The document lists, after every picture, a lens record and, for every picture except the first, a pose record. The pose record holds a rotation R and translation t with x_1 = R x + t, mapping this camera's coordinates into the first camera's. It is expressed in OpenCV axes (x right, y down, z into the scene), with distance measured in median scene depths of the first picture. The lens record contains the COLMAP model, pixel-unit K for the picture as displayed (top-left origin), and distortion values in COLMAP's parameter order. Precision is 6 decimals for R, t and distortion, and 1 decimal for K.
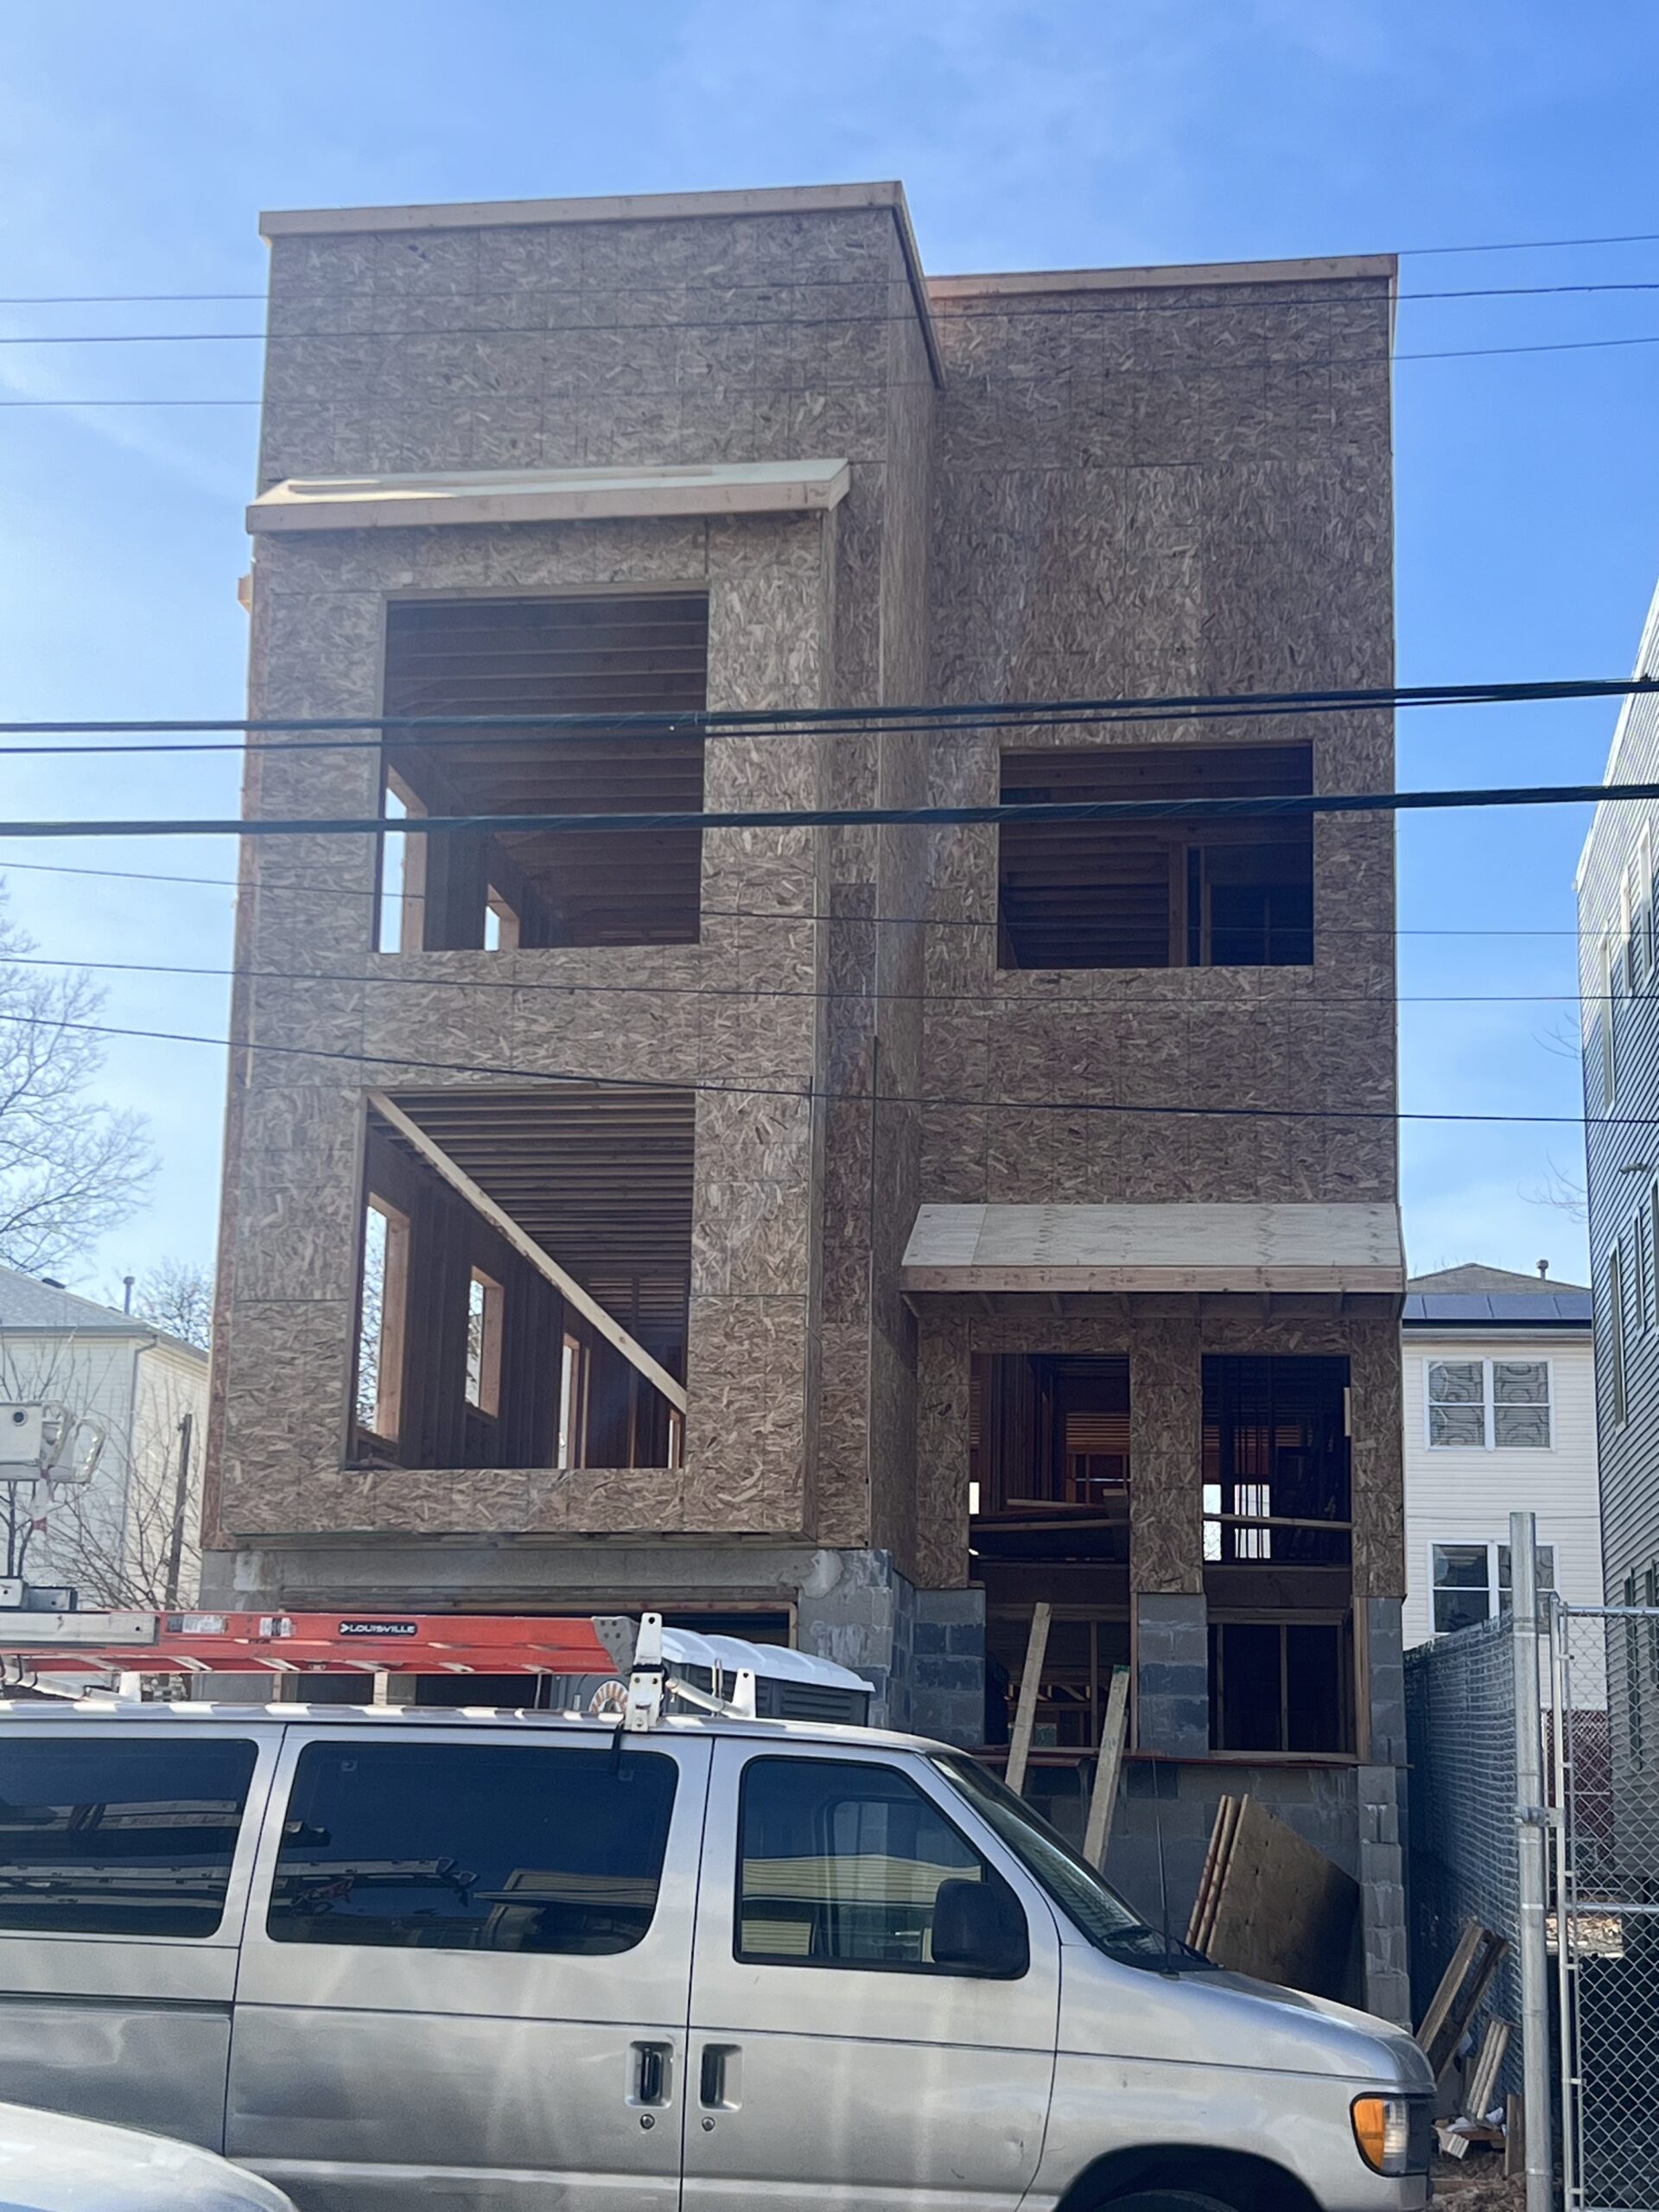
lens RADIAL K [[3297.9, 0, 829.5], [0, 3297.9, 1106.0], [0, 0, 1]] dist [0.141071, -0.420935]
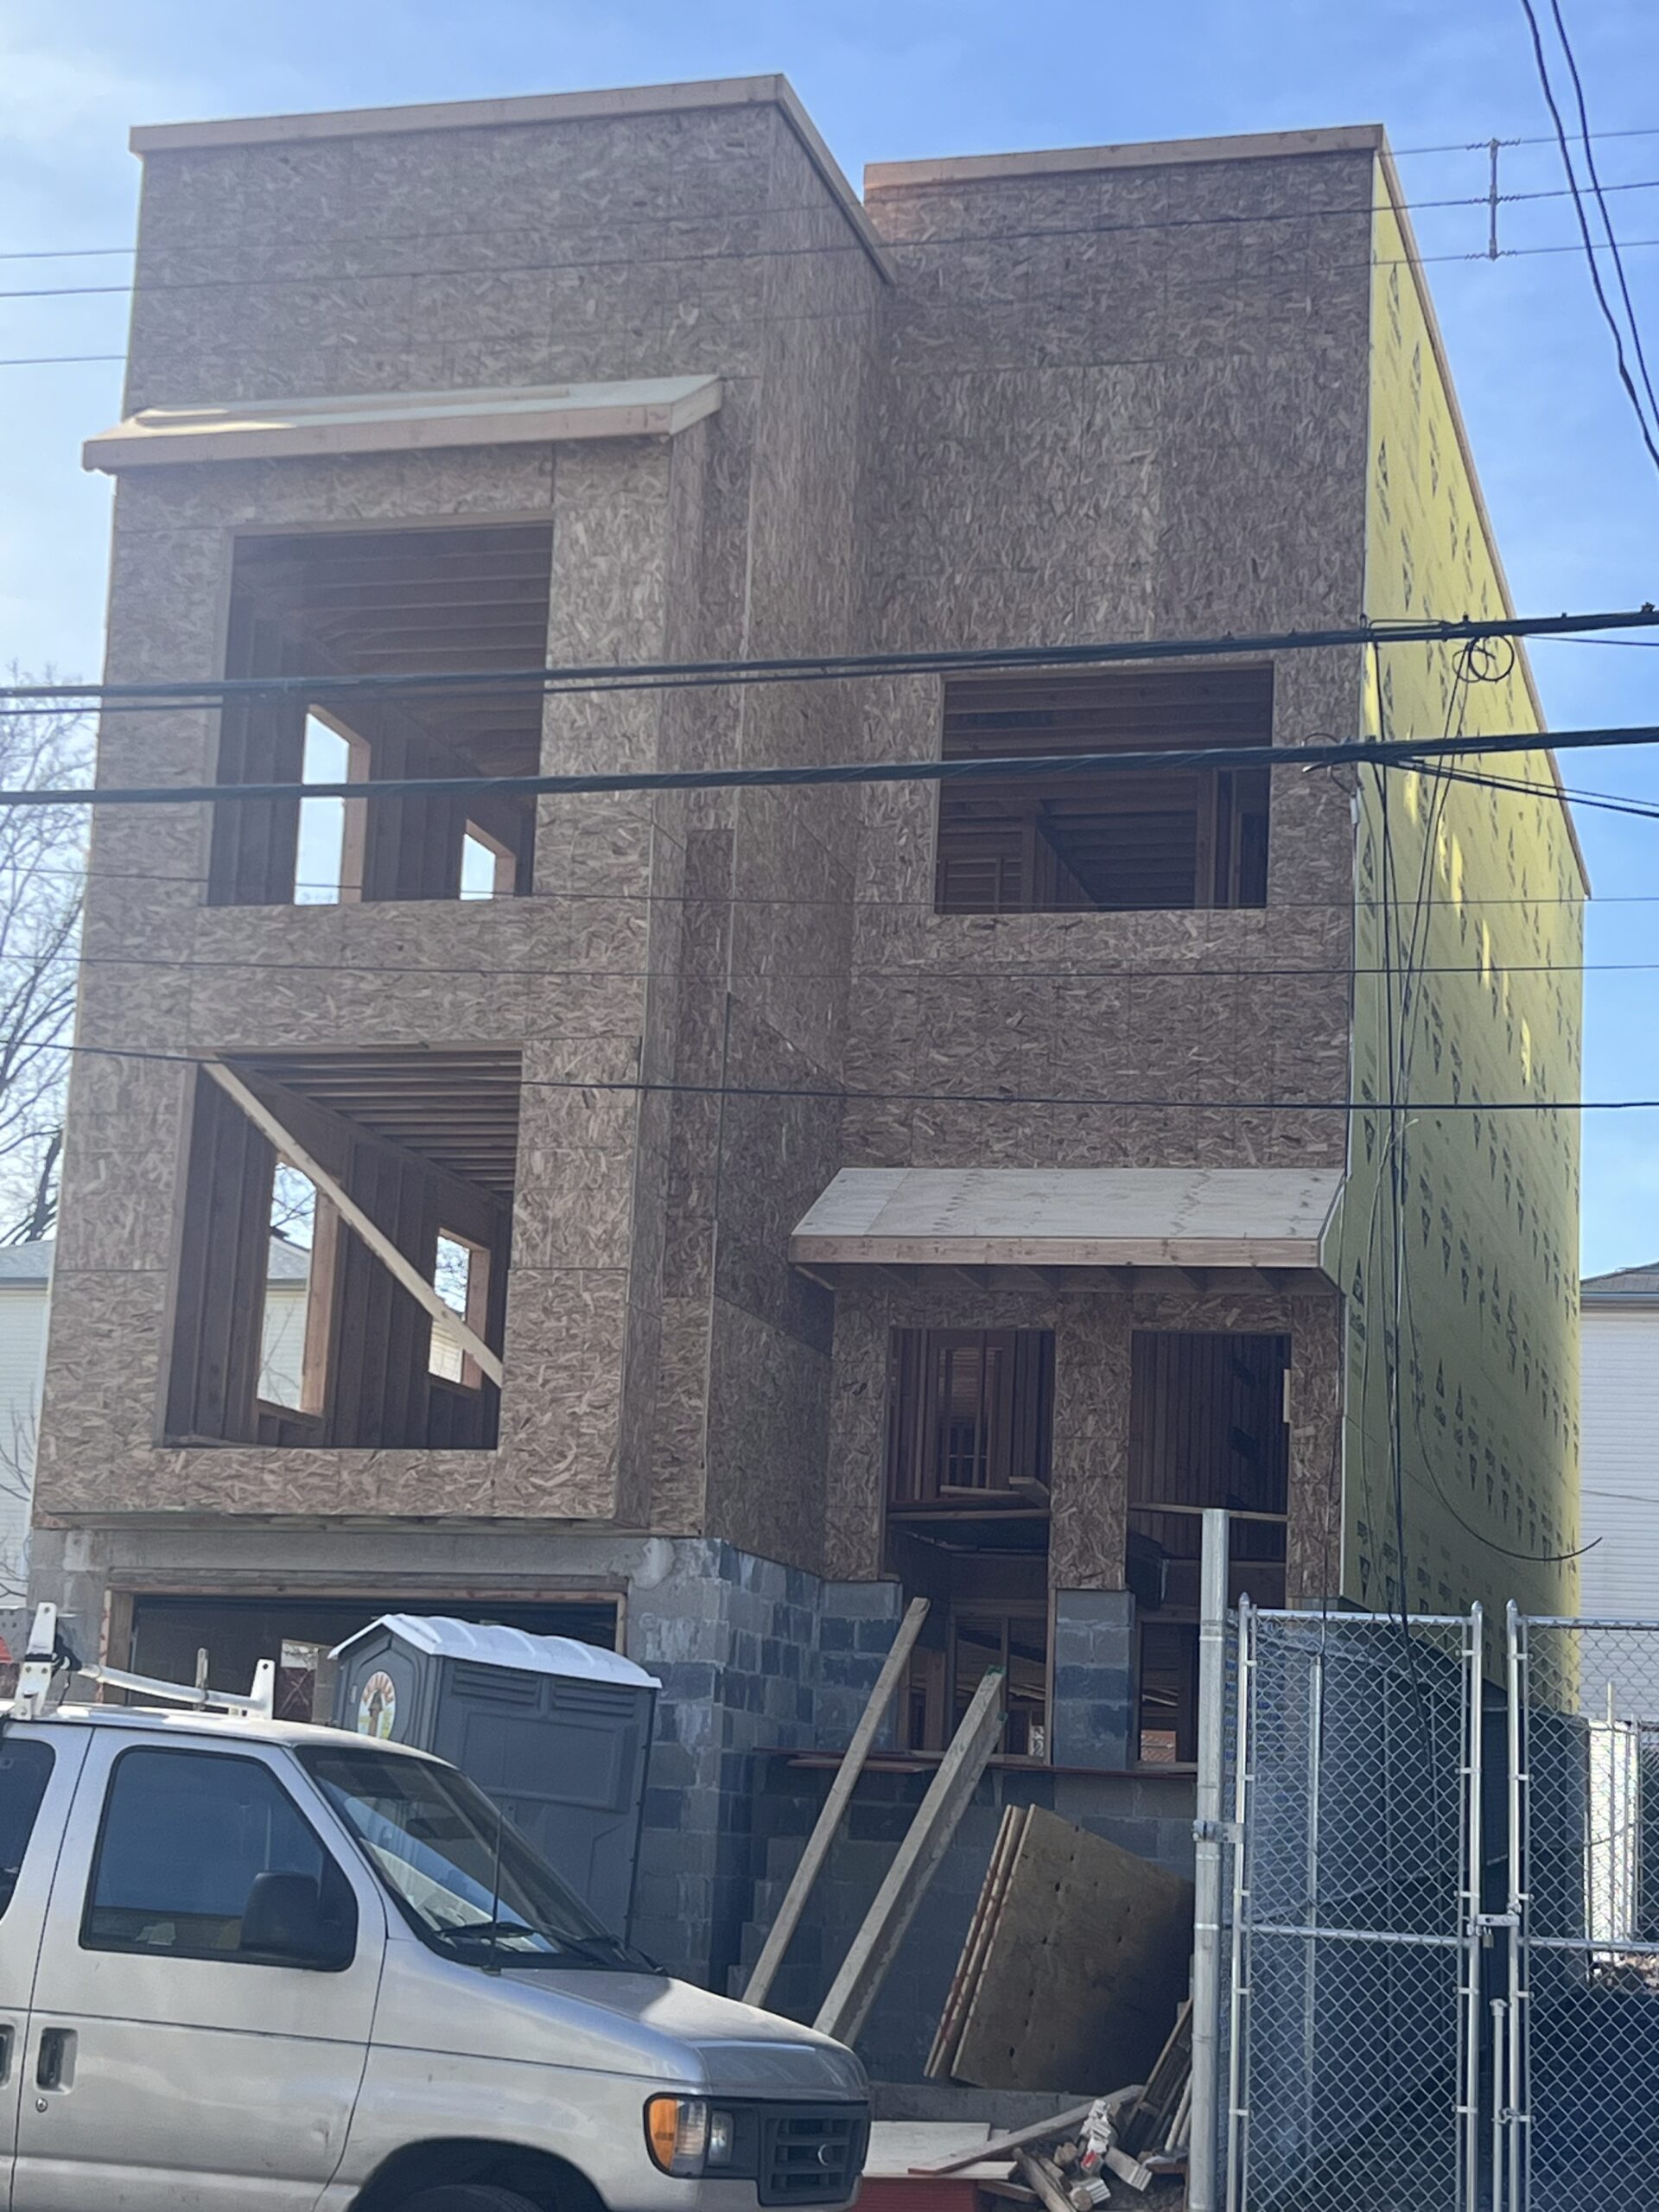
lens RADIAL K [[3764.7, 0, 823.3], [0, 3764.7, 1056.6], [0, 0, 1]] dist [0.140576, -0.399353]
pose [[0.991123, -0.001006, -0.132945, 0.177544], [0.002167, 0.999961, 0.008591, -0.011697], [0.132931, -0.008803, 0.991086, -0.057515]]
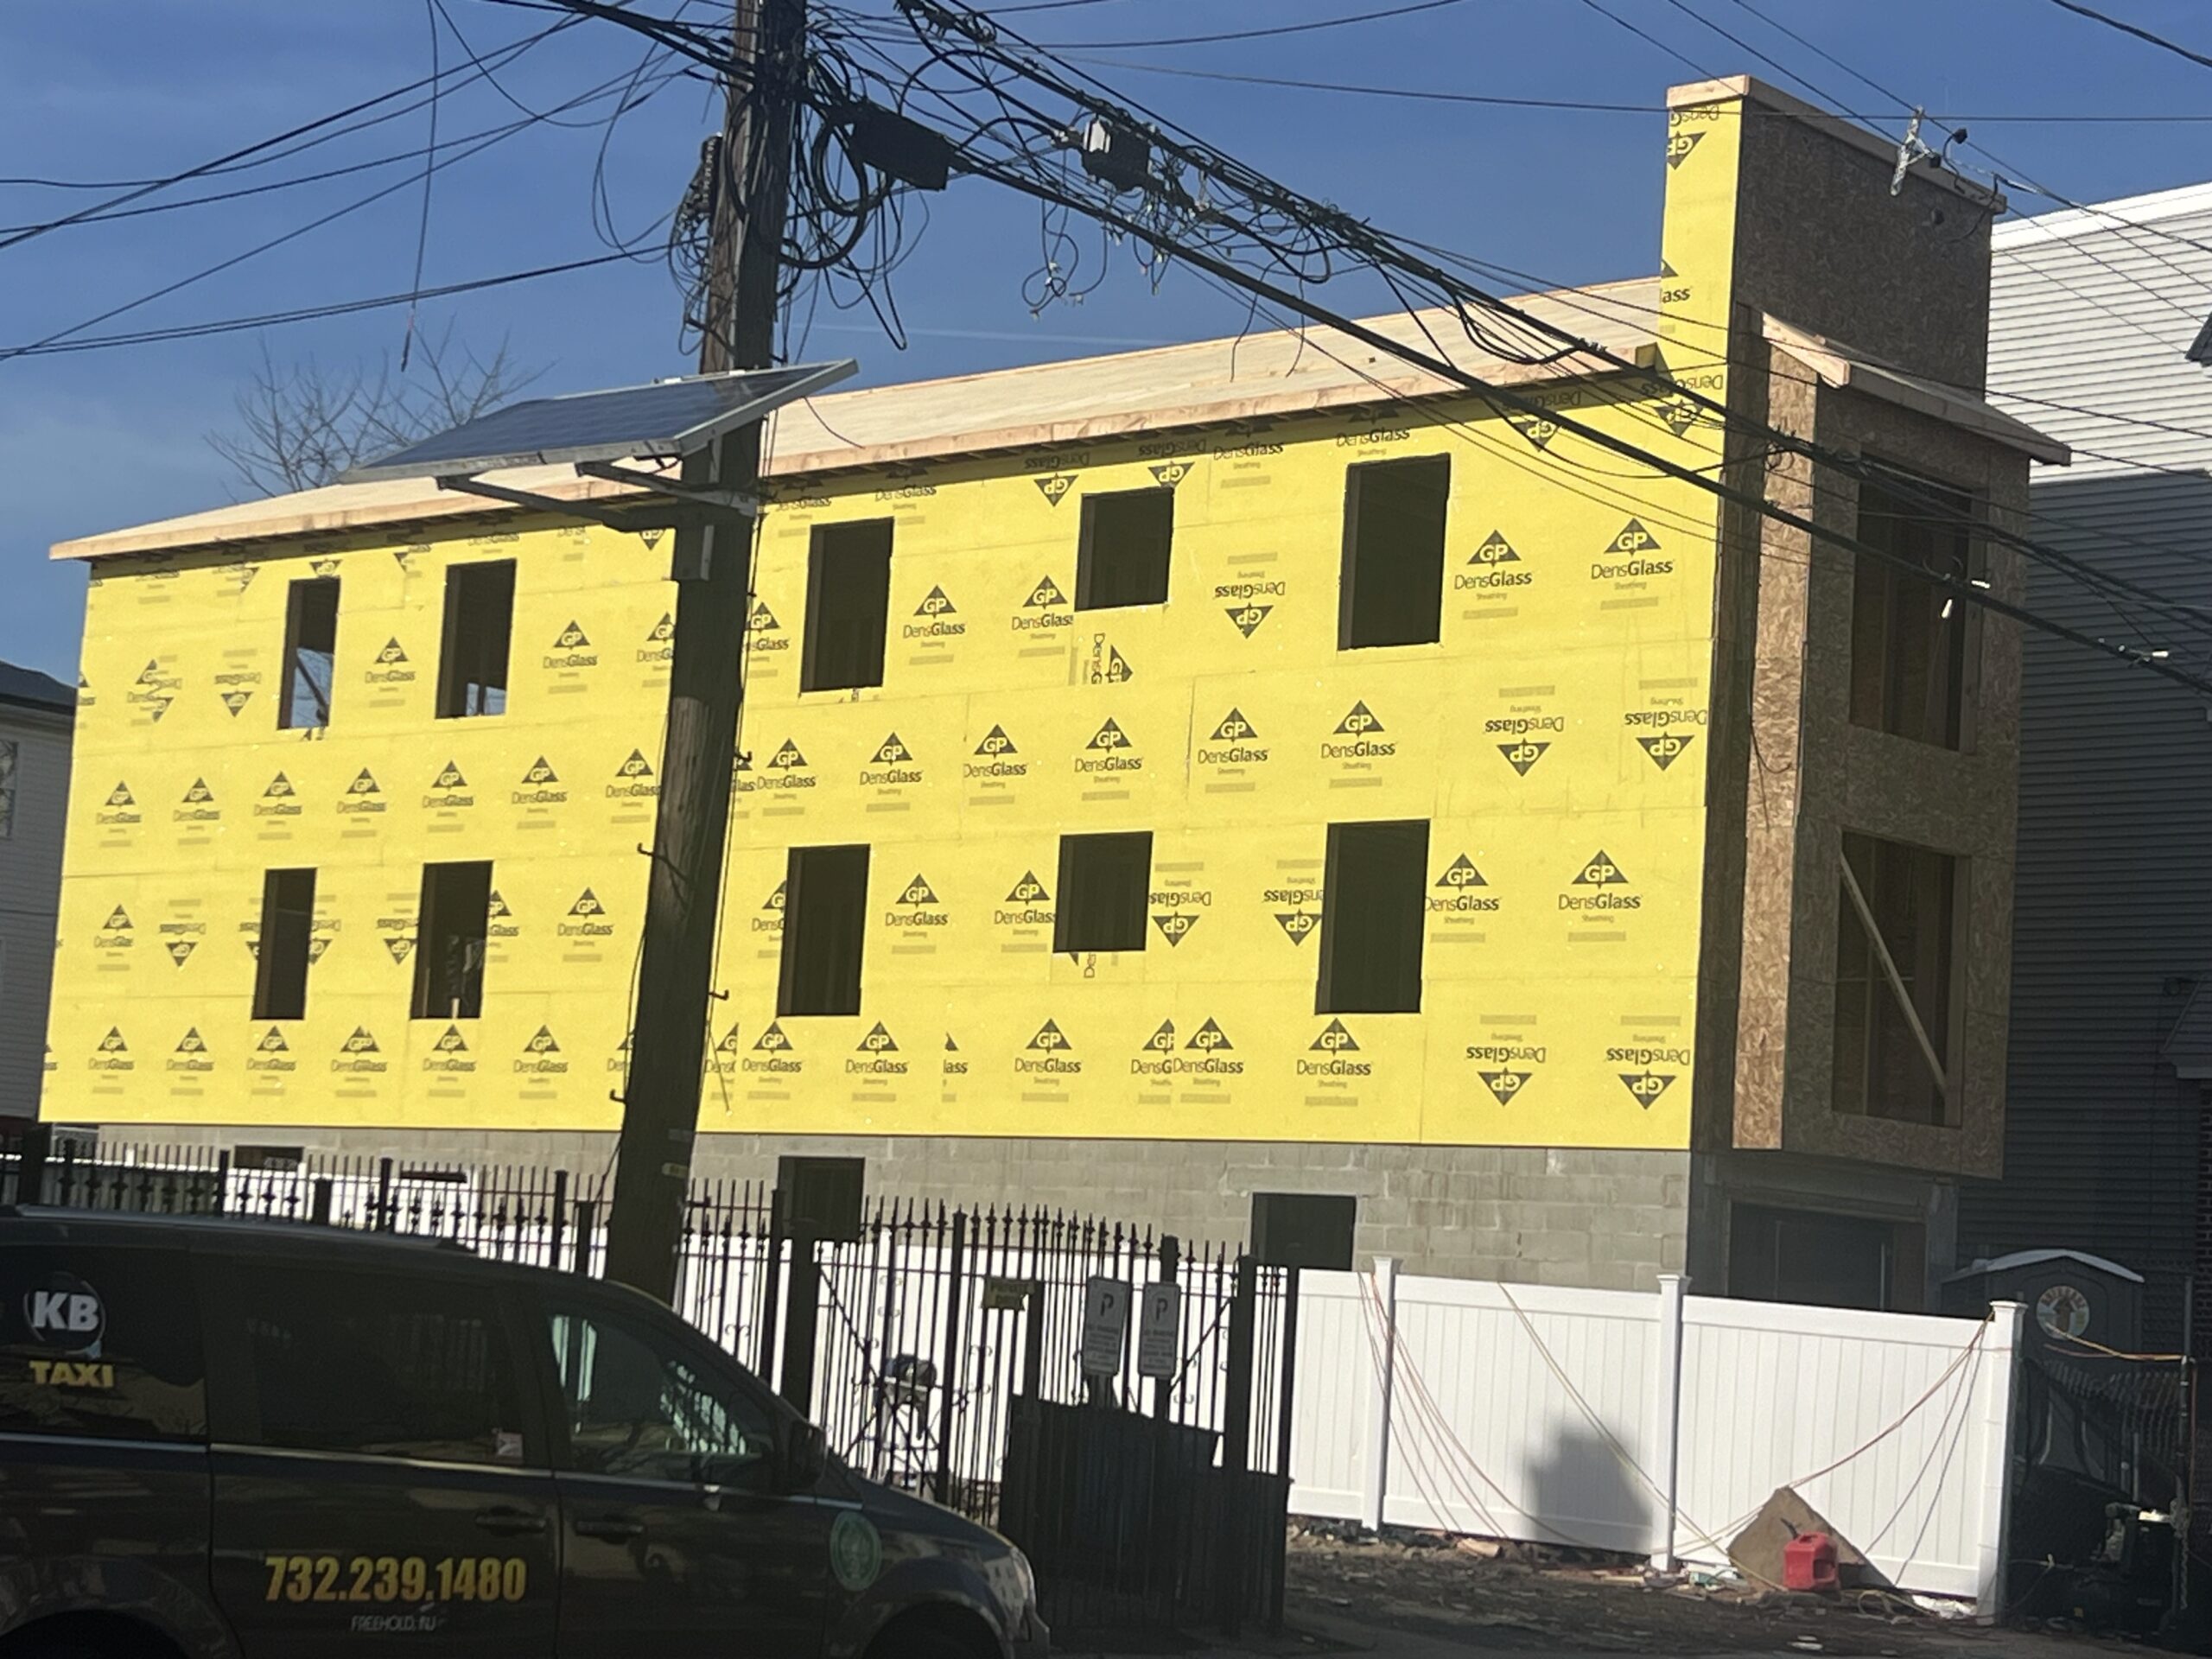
lens RADIAL K [[4438.8, 0, 1106.0], [0, 4438.8, 829.5], [0, 0, 1]] dist [0.026480, 0.071989]
pose [[0.535188, 0.113752, 0.837039, -1.723357], [-0.230246, 0.973017, 0.014984, 0.035779], [-0.812749, -0.200745, 0.546938, 0.244547]]
